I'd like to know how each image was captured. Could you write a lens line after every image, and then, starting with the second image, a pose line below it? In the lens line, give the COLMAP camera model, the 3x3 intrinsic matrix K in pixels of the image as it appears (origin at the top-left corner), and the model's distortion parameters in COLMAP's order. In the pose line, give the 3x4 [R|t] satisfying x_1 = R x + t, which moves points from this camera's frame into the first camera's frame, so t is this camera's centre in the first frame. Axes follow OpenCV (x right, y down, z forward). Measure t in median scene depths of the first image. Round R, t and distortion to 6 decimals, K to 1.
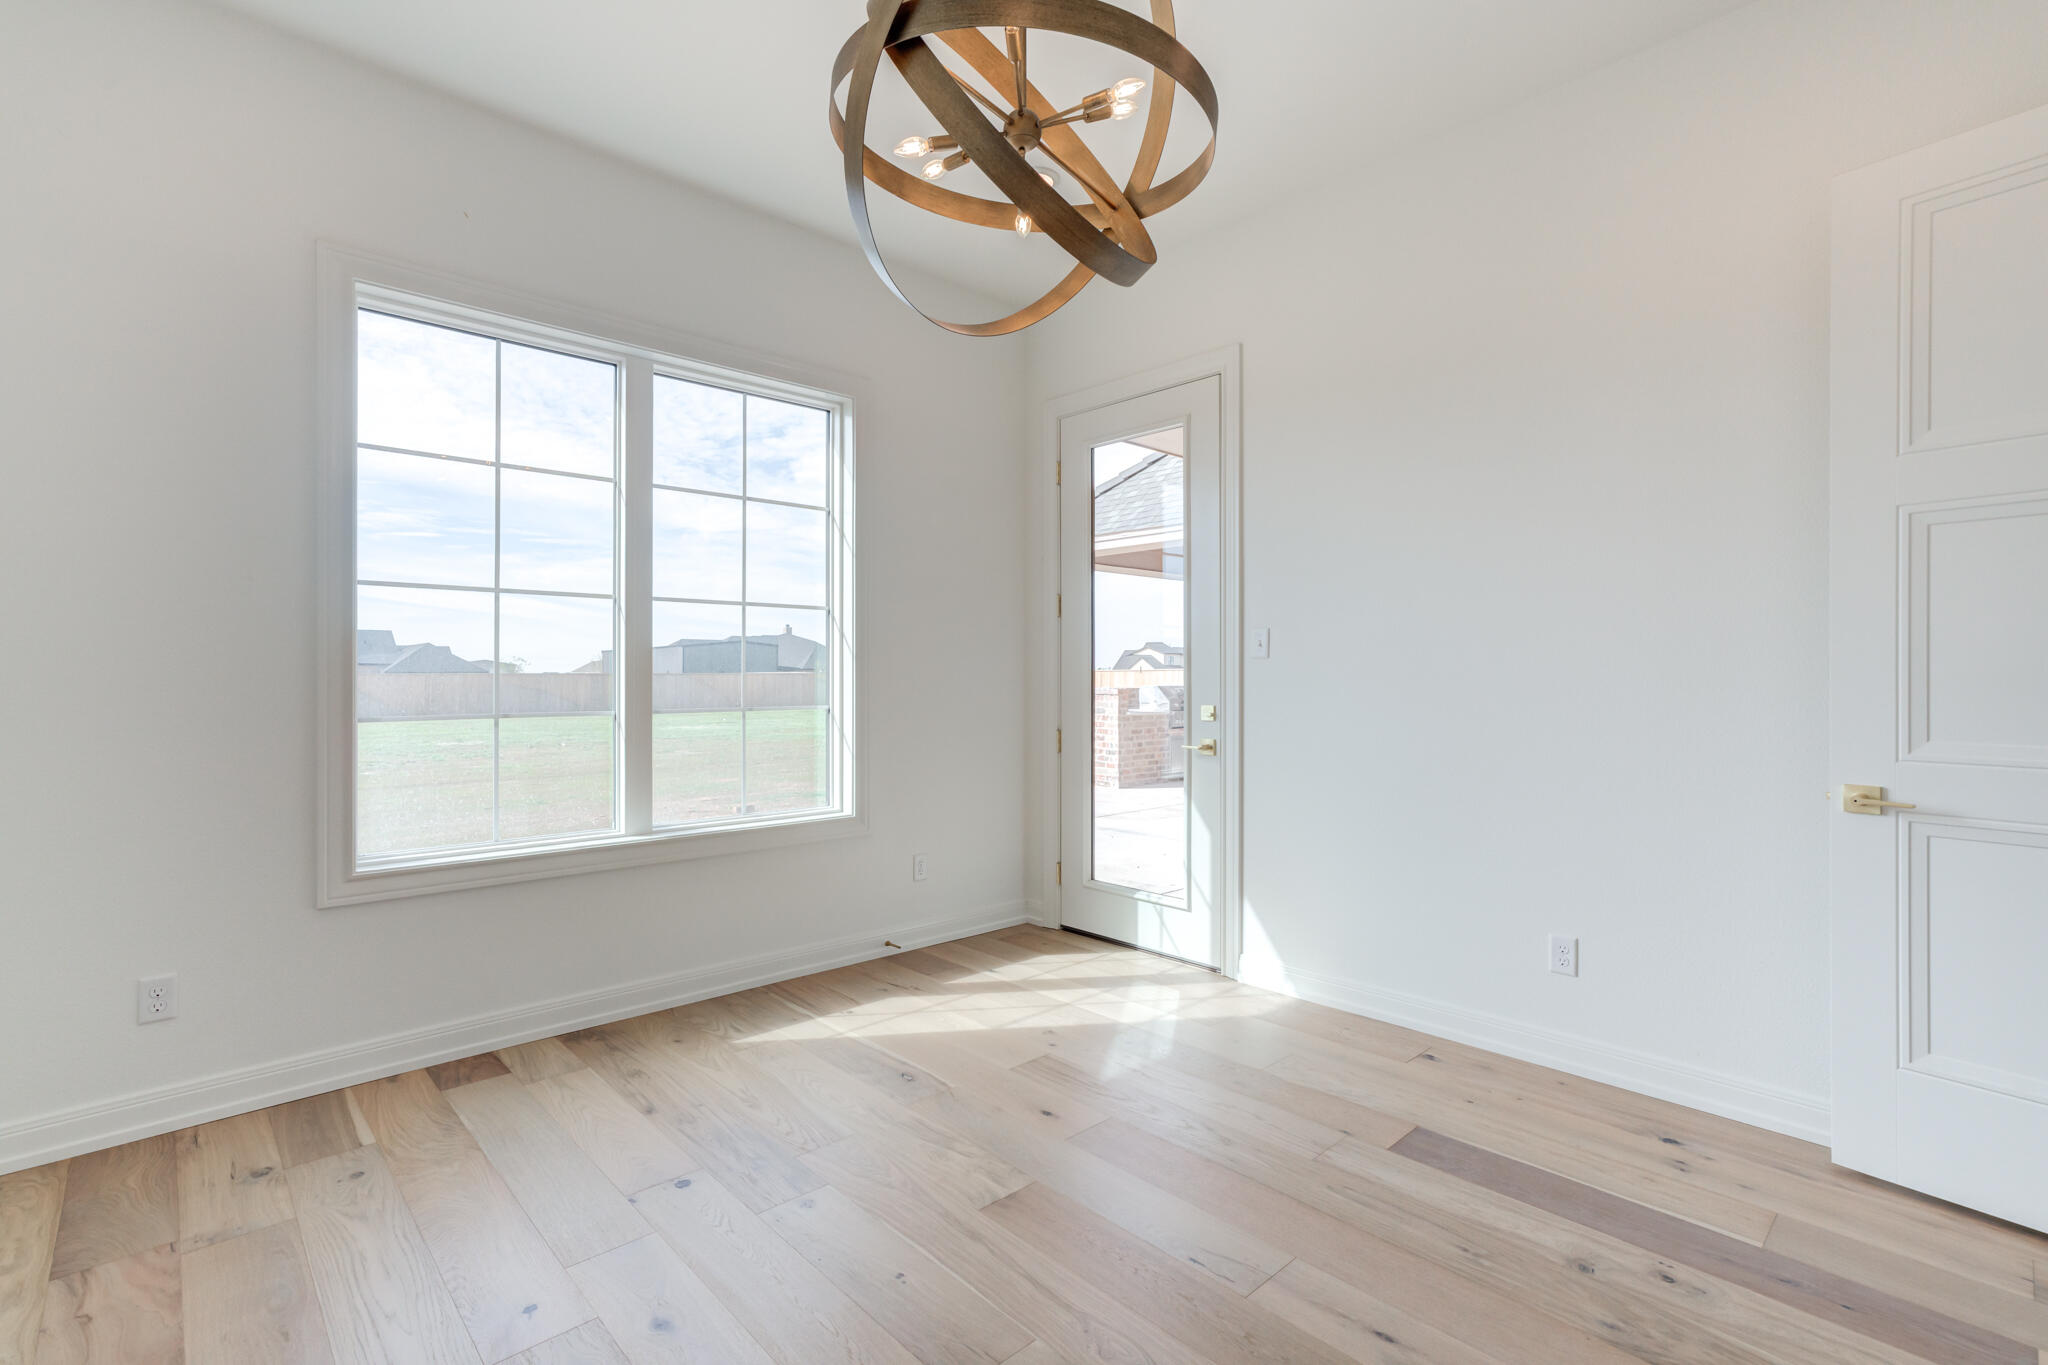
lens RADIAL K [[919.2, 0, 1024.0], [0, 919.2, 682.5], [0, 0, 1]] dist [-0.015263, 0.011498]
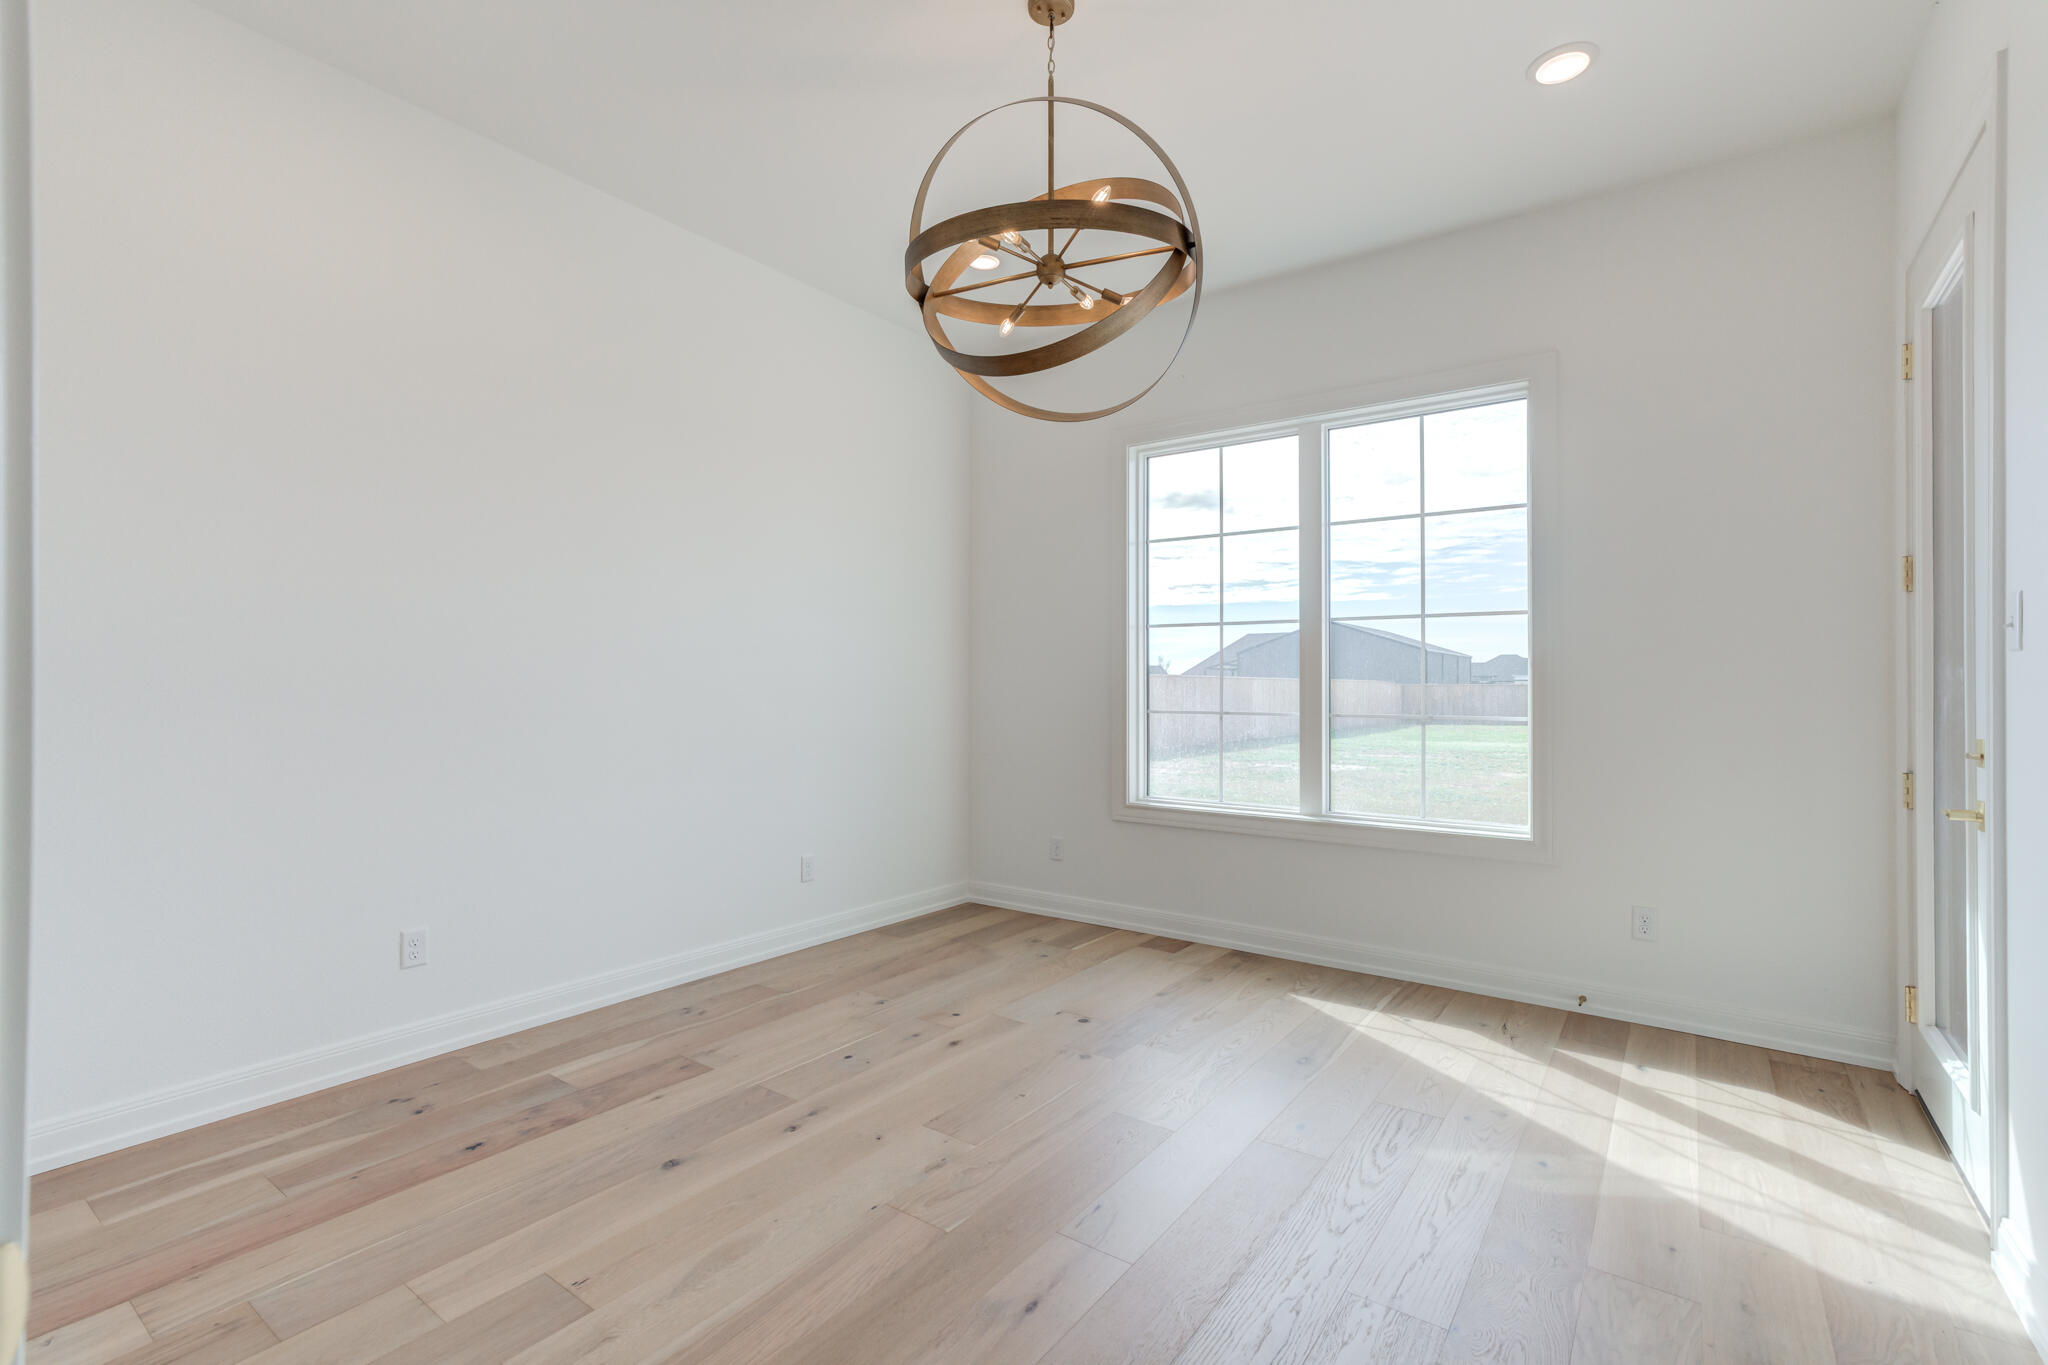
lens RADIAL K [[919.2, 0, 1024.0], [0, 919.2, 682.5], [0, 0, 1]] dist [-0.015263, 0.011498]
pose [[0.208046, -0.003841, -0.978111, 0.691924], [-0.013177, 0.999891, -0.006729, 0.004112], [0.978030, 0.014289, 0.207973, 0.375621]]
